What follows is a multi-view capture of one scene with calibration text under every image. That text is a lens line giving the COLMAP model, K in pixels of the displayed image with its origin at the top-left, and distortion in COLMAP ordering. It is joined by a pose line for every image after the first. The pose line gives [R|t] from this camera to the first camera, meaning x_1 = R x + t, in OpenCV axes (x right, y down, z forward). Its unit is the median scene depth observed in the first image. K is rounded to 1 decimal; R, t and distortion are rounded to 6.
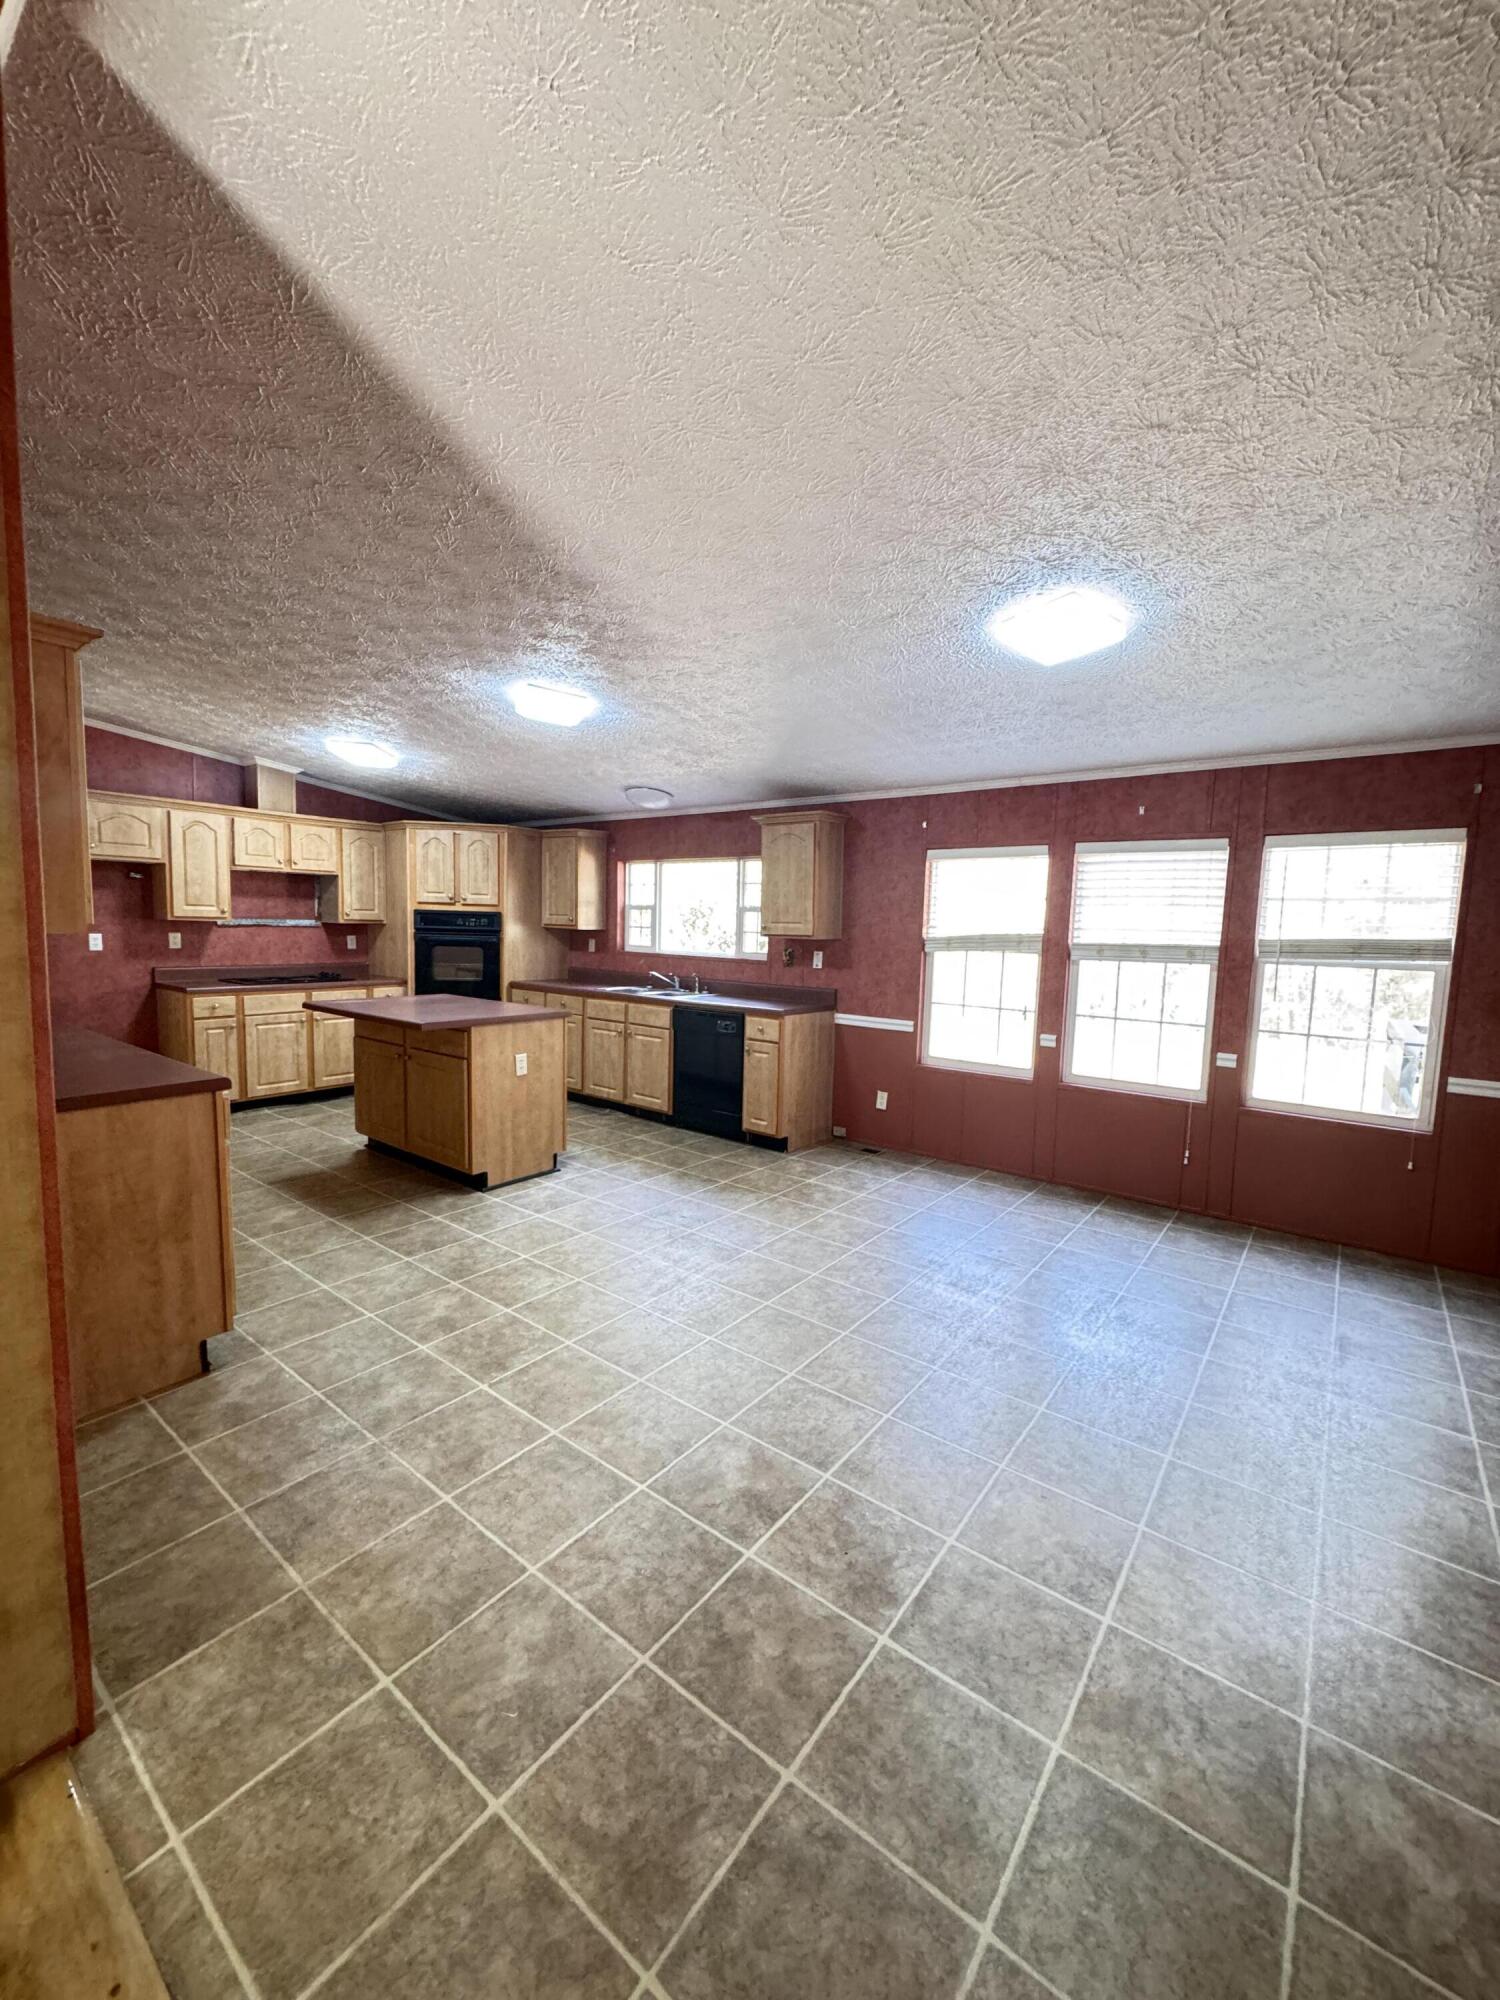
lens RADIAL K [[795.4, 0, 752.0], [0, 795.4, 999.2], [0, 0, 1]] dist [-0.001561, 0.000436]
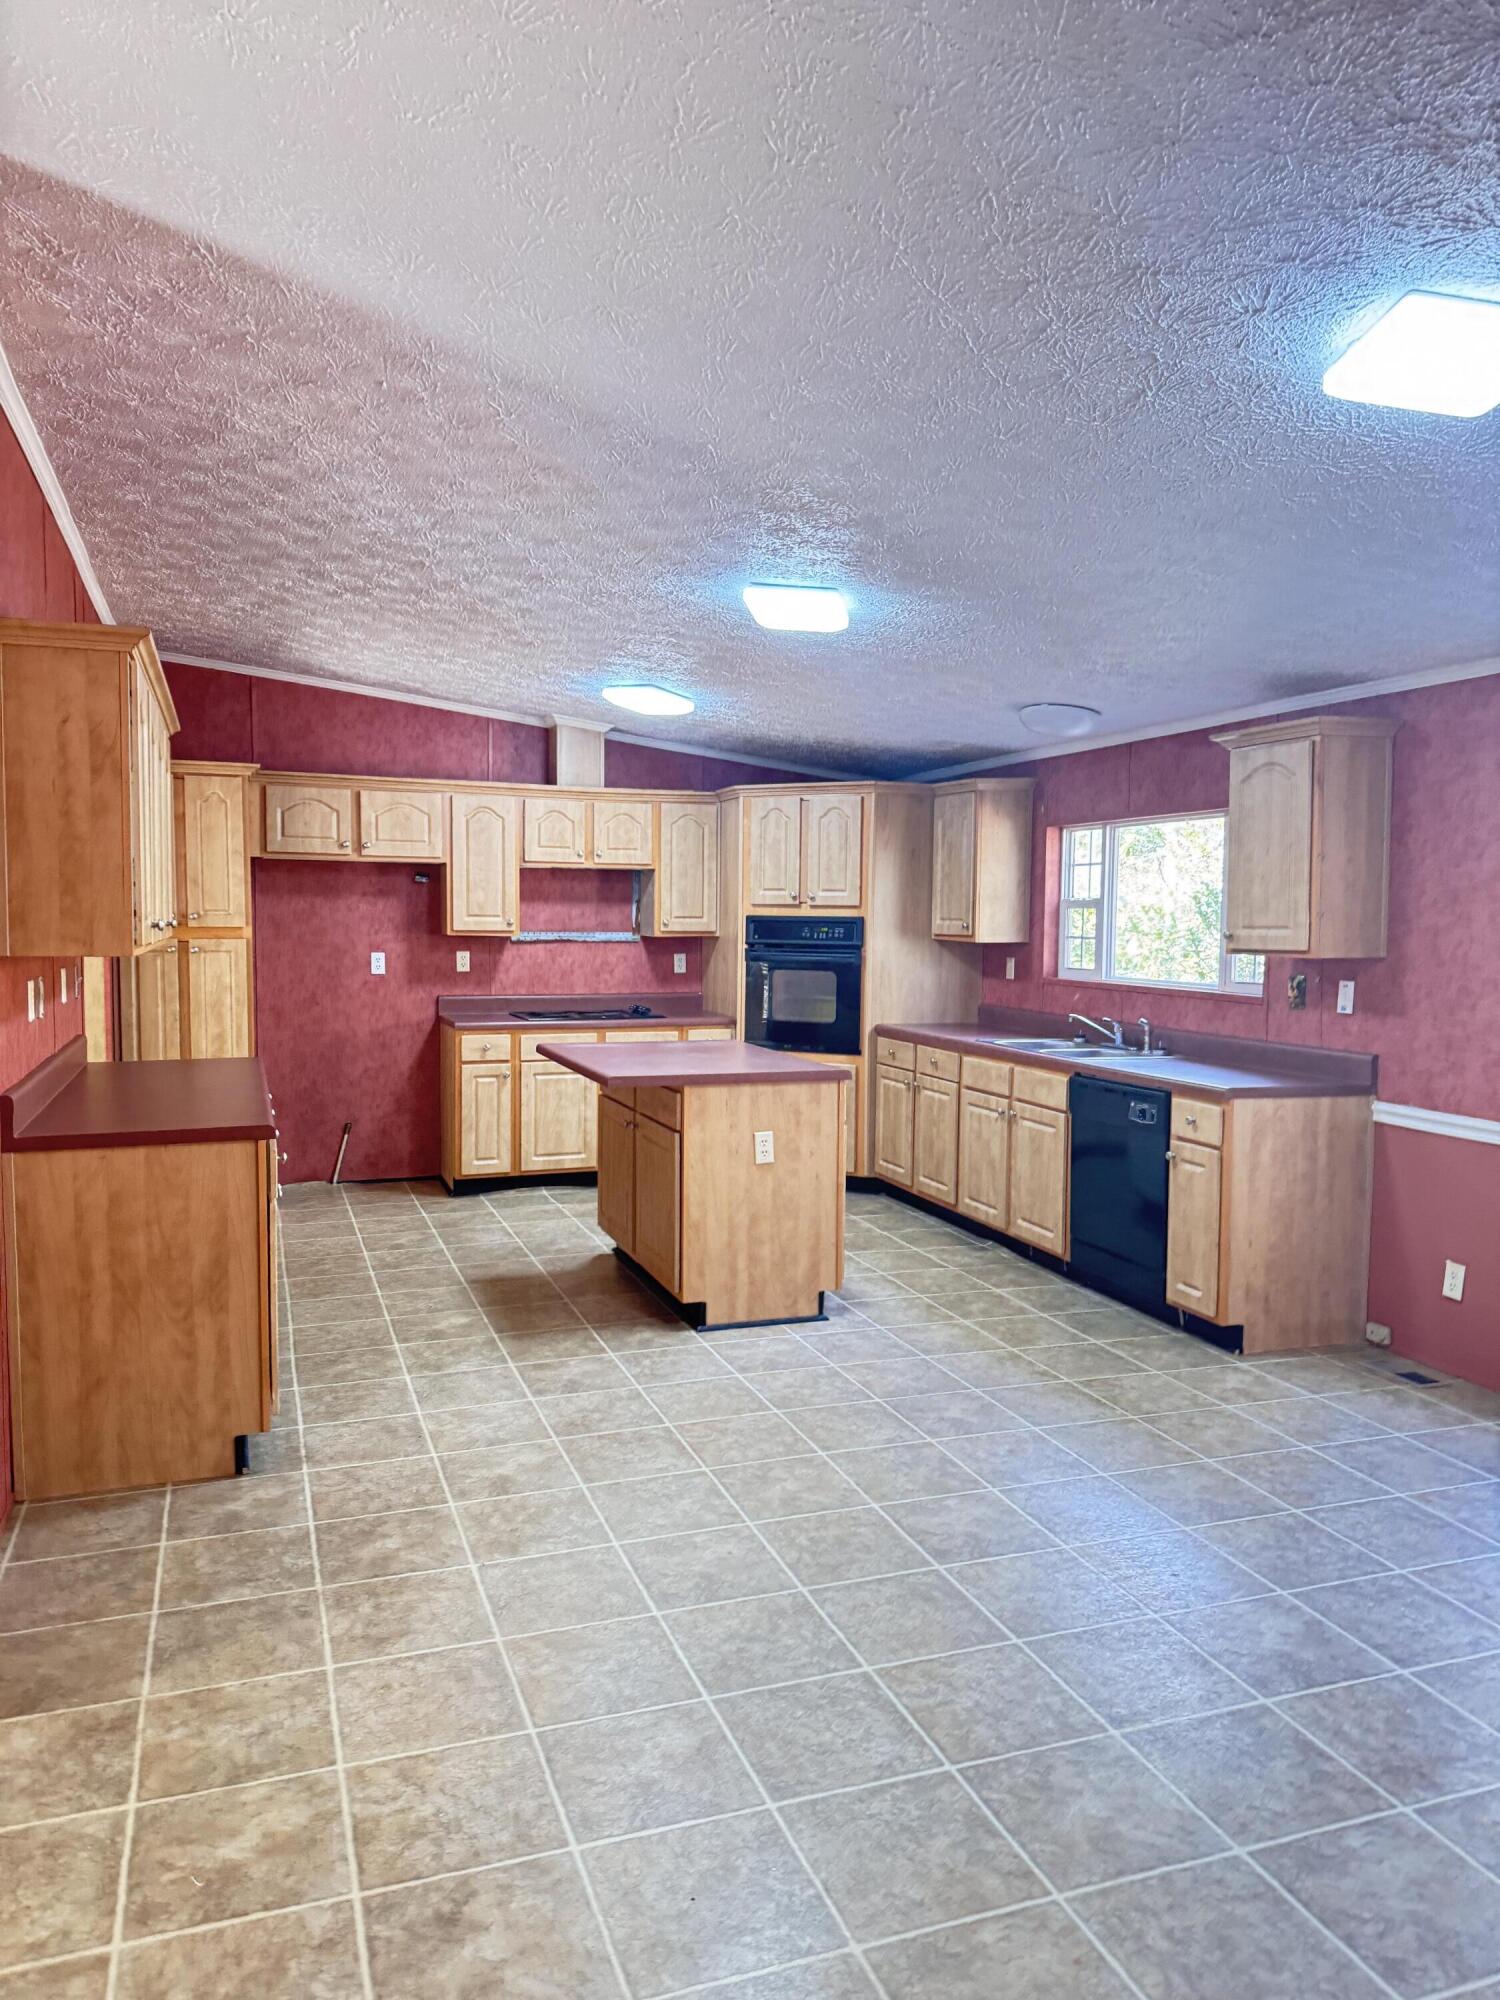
lens RADIAL K [[1392.5, 0, 743.4], [0, 1392.5, 1014.9], [0, 0, 1]] dist [0.155648, -0.259275]
pose [[0.839289, 0.020676, -0.543292, 0.272778], [-0.038666, 0.999016, -0.021713, -0.002713], [0.542308, 0.039231, 0.839263, 0.003736]]
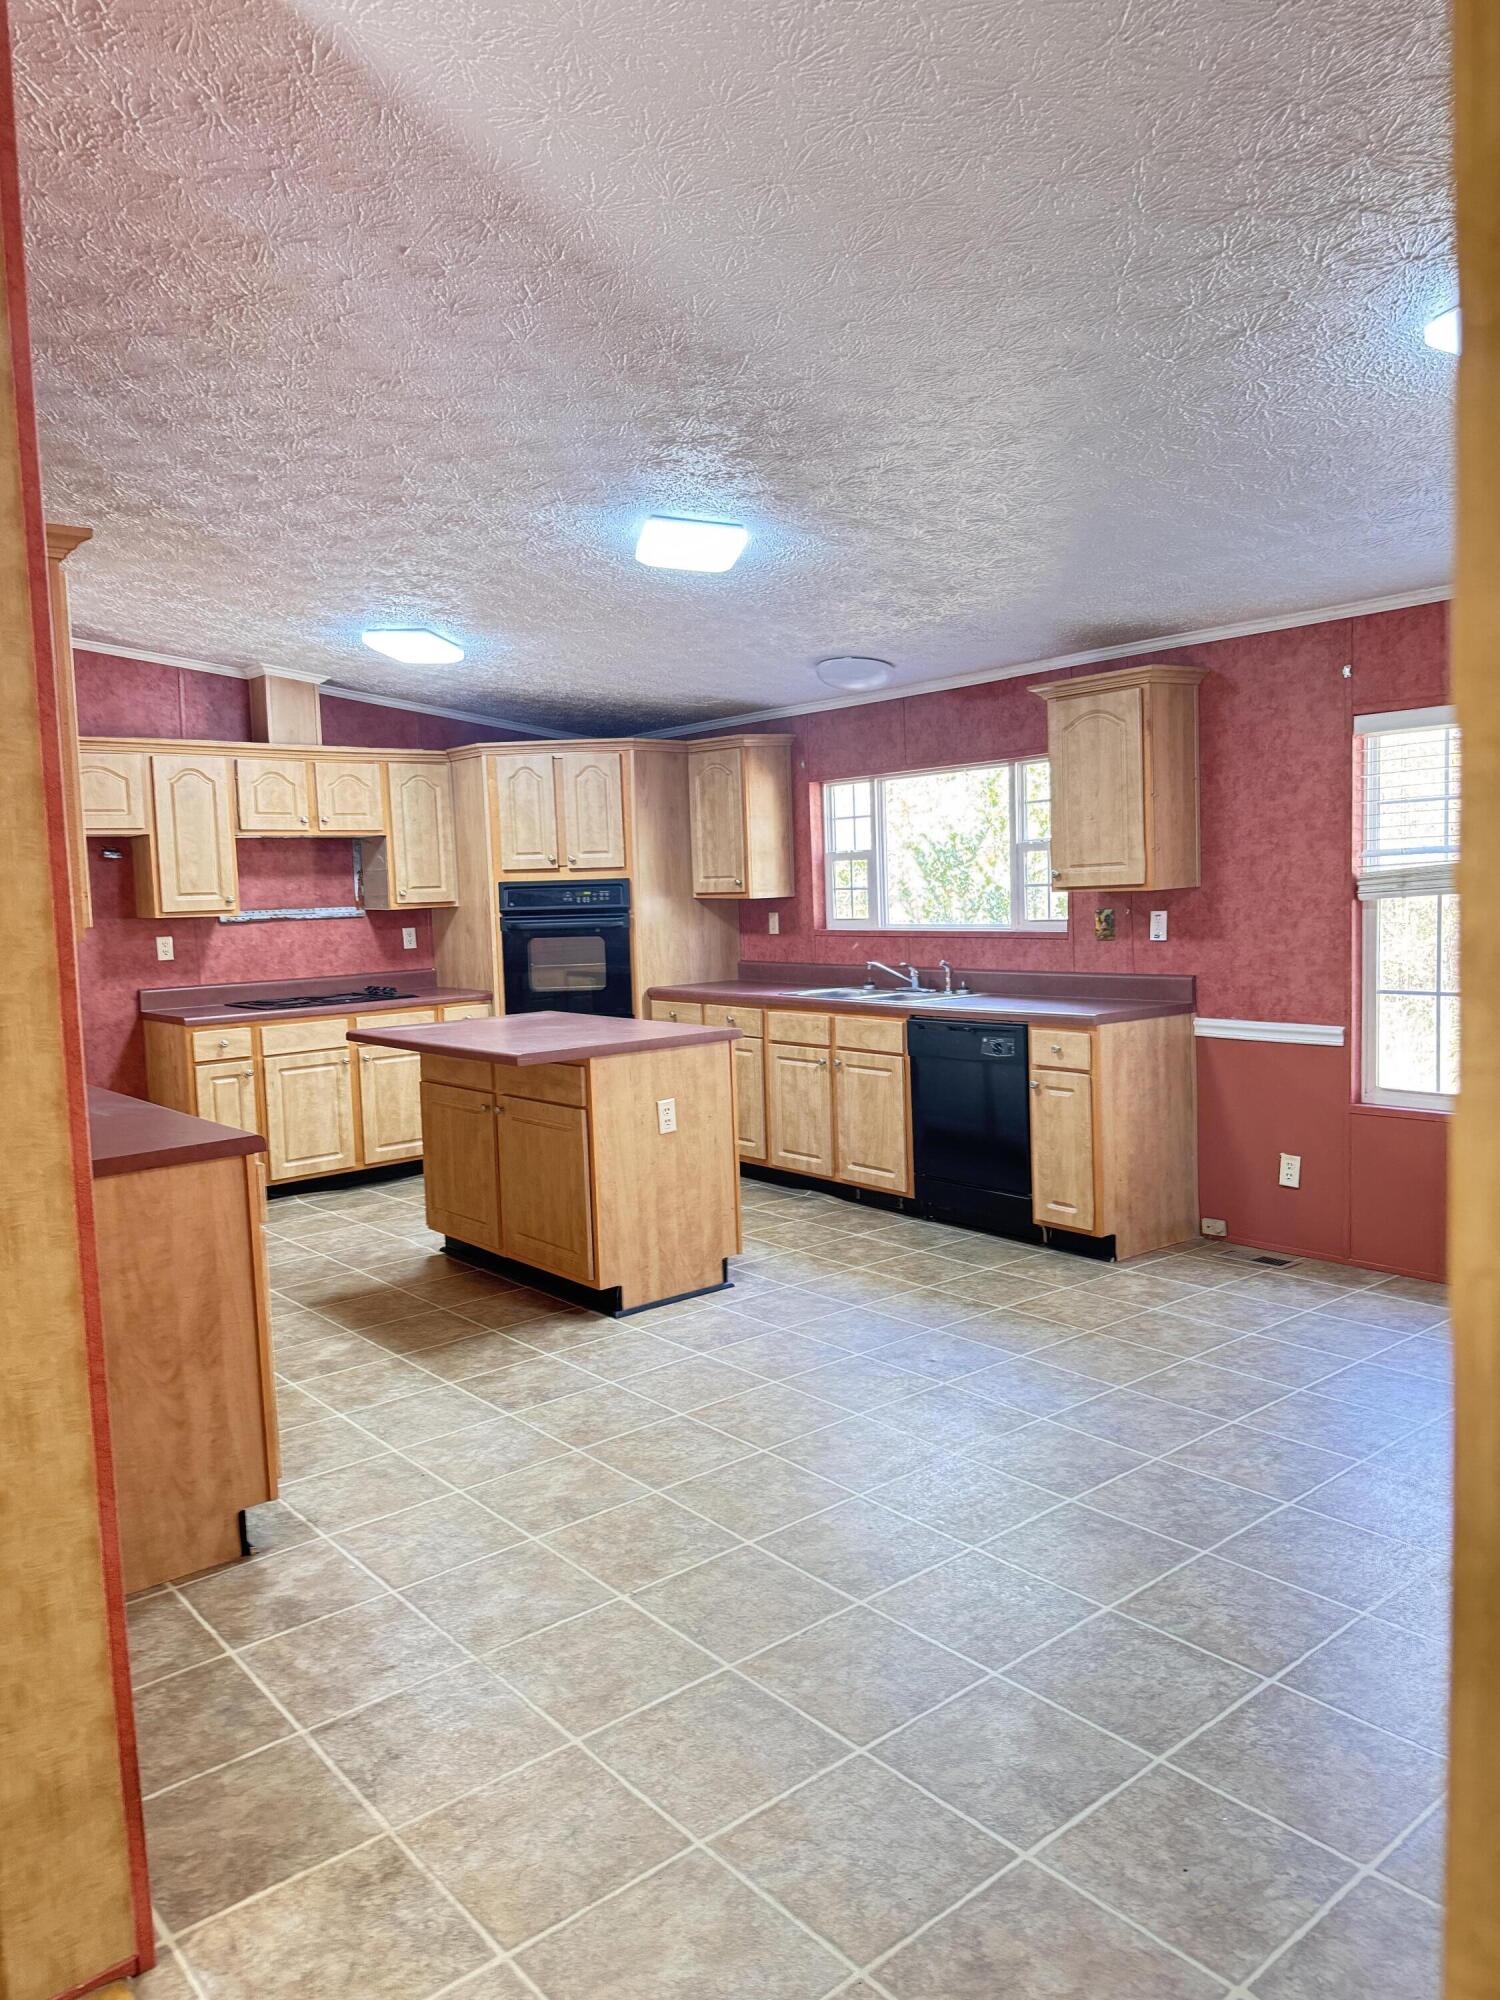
lens RADIAL K [[1392.0, 0, 739.6], [0, 1392.0, 1000.3], [0, 0, 1]] dist [0.155785, -0.249603]
pose [[0.972134, -0.041627, -0.230700, 0.022531], [0.039587, 0.999125, -0.013466, 0.005889], [0.231059, 0.003958, 0.972932, -0.058821]]
